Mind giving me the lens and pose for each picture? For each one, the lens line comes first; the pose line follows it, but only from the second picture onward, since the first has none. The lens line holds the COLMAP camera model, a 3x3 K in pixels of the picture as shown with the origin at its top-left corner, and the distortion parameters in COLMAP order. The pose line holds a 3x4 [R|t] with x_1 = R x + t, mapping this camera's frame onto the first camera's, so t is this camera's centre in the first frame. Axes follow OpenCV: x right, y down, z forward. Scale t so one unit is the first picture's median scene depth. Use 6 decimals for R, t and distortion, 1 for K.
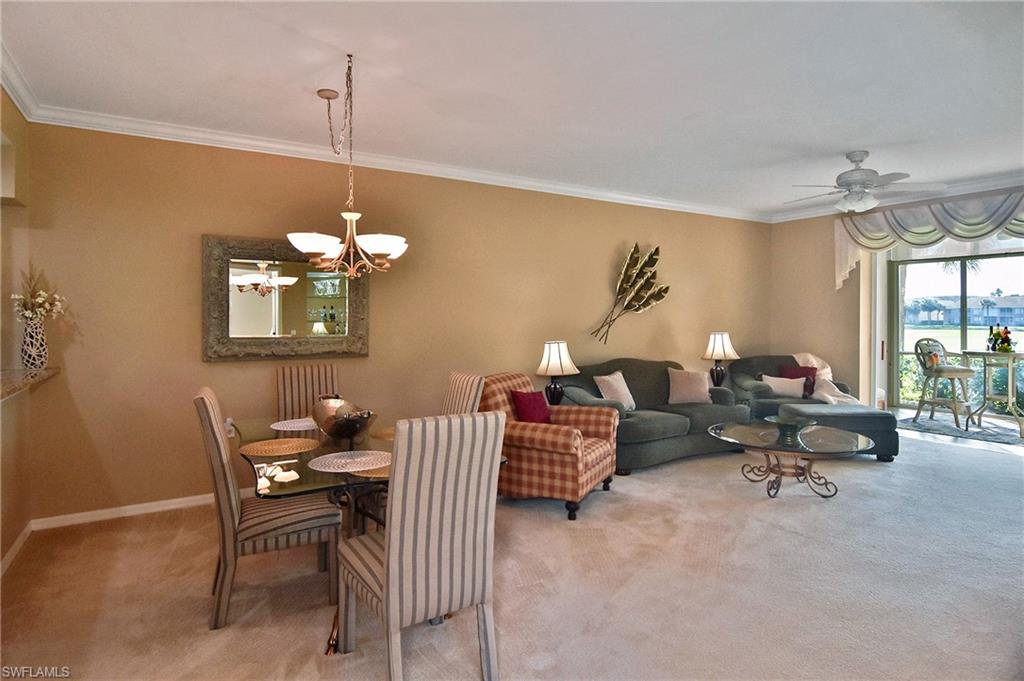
lens RADIAL K [[571.4, 0, 515.8], [0, 571.4, 326.3], [0, 0, 1]] dist [-0.000700, -0.001286]
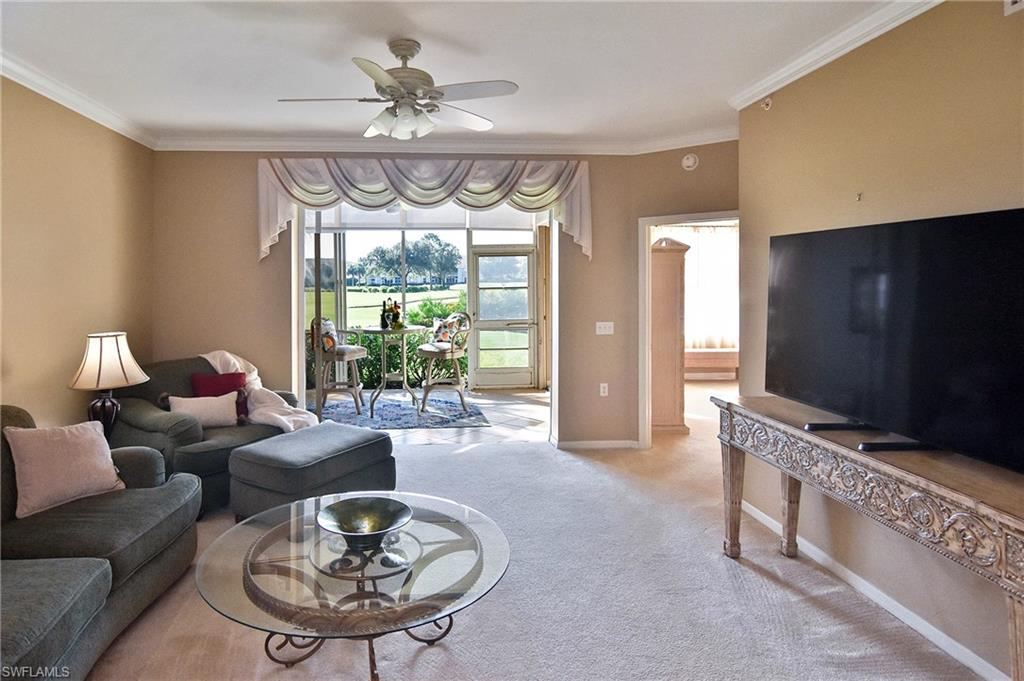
lens RADIAL K [[589.8, 0, 466.4], [0, 589.8, 278.1], [0, 0, 1]] dist [-0.004147, -0.002174]
pose [[0.468758, 0.003761, 0.883319, 0.039975], [0.013272, 0.999848, -0.011300, -0.030598], [-0.883227, 0.017021, 0.468636, 0.489808]]
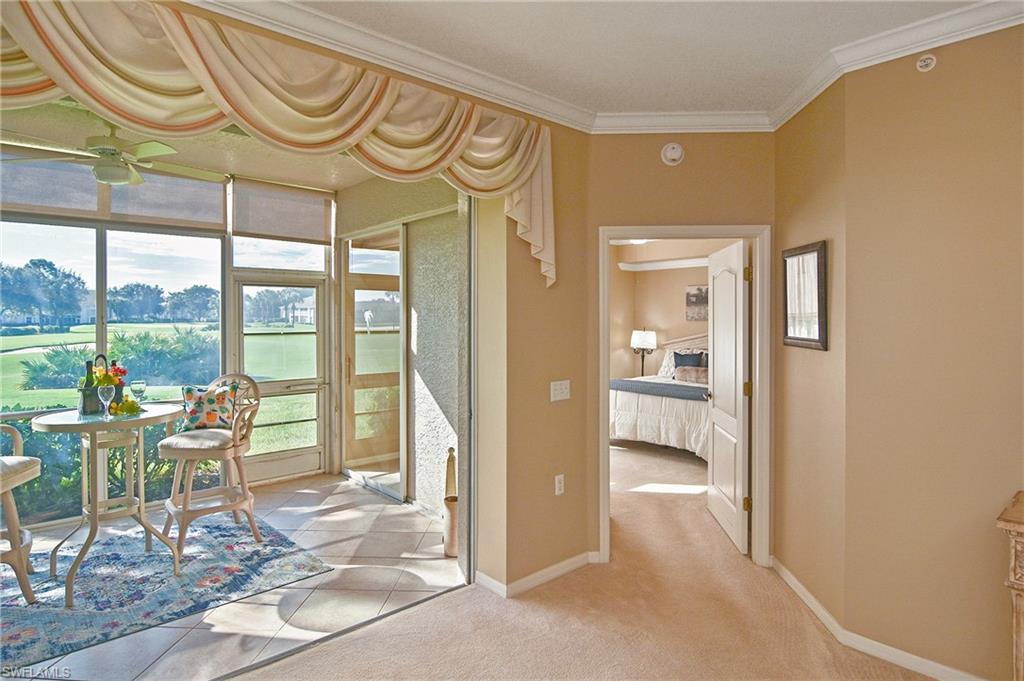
lens RADIAL K [[558.4, 0, 510.8], [0, 558.4, 313.5], [0, 0, 1]] dist [-0.039118, -0.000854]
pose [[-0.178785, 0.009991, 0.983838, 0.379389], [0.019472, 0.999789, -0.006615, -0.035136], [-0.983696, 0.017975, -0.178941, 0.852593]]
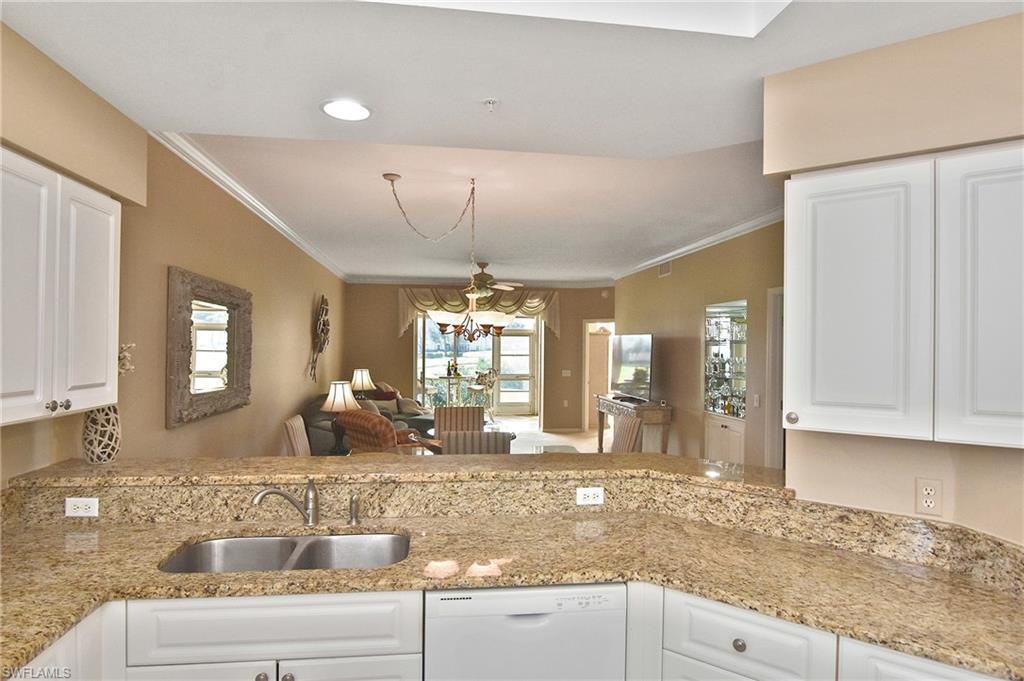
lens RADIAL K [[571.7, 0, 504.2], [0, 571.7, 349.5], [0, 0, 1]] dist [-0.013713, -0.000980]
pose [[0.420880, 0.003465, 0.907110, -0.719722], [0.002003, 0.999987, -0.004749, -0.027949], [-0.907114, 0.003816, 0.420868, 0.171588]]
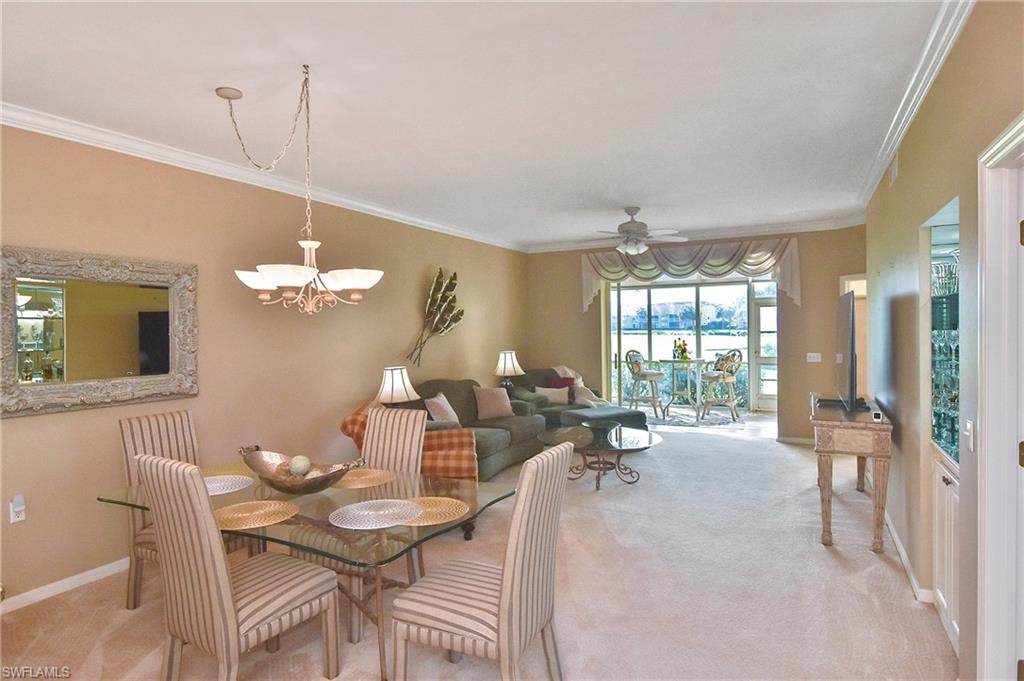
lens RADIAL K [[582.9, 0, 508.8], [0, 582.9, 336.3], [0, 0, 1]] dist [-0.015972, -0.000504]
pose [[0.858095, -0.017898, 0.513179, -0.235415], [0.019908, 0.999801, 0.001581, -0.021199], [-0.513105, 0.008859, 0.858280, 0.027811]]
